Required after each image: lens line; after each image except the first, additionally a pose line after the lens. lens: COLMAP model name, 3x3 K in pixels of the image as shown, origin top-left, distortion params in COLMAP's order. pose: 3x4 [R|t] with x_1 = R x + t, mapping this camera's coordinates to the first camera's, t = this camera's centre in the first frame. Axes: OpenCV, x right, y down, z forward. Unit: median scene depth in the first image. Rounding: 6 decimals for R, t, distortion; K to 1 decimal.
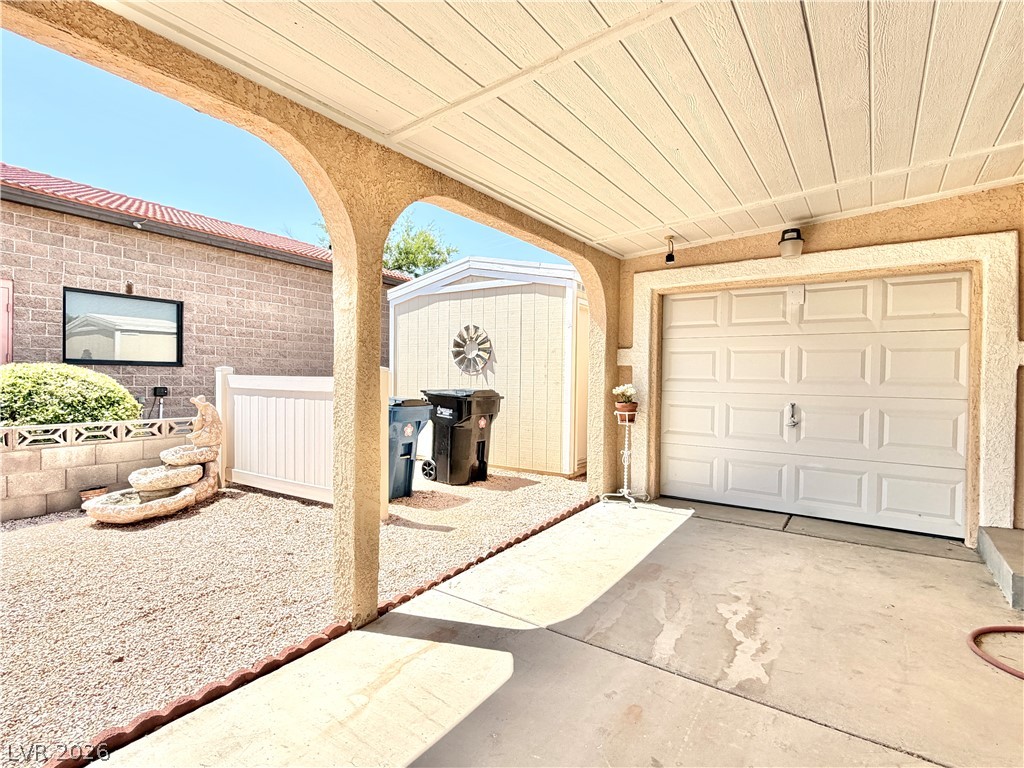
lens RADIAL K [[512.8, 0, 514.2], [0, 512.8, 378.5], [0, 0, 1]] dist [0.001034, 0.000108]
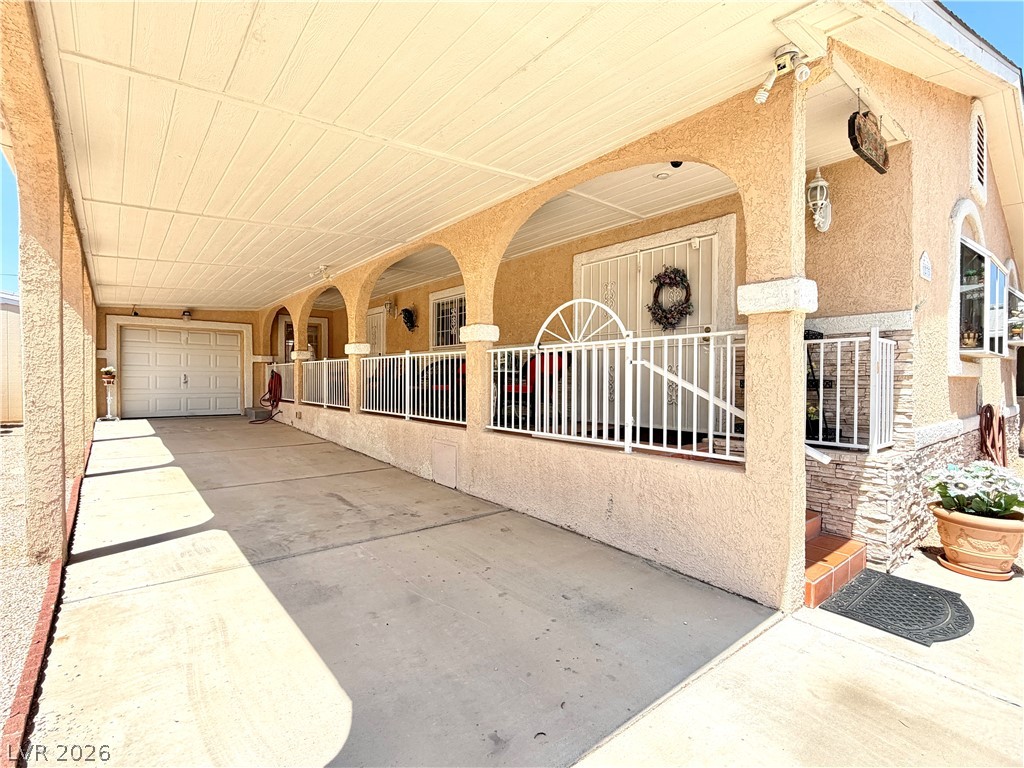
lens RADIAL K [[499.1, 0, 512.0], [0, 499.1, 384.0], [0, 0, 1]] dist [0.000637, 0.000173]
pose [[0.277793, -0.019587, 0.960441, -1.335170], [0.004113, 0.999807, 0.019200, 0.050793], [-0.960632, -0.001384, 0.277820, -1.224216]]
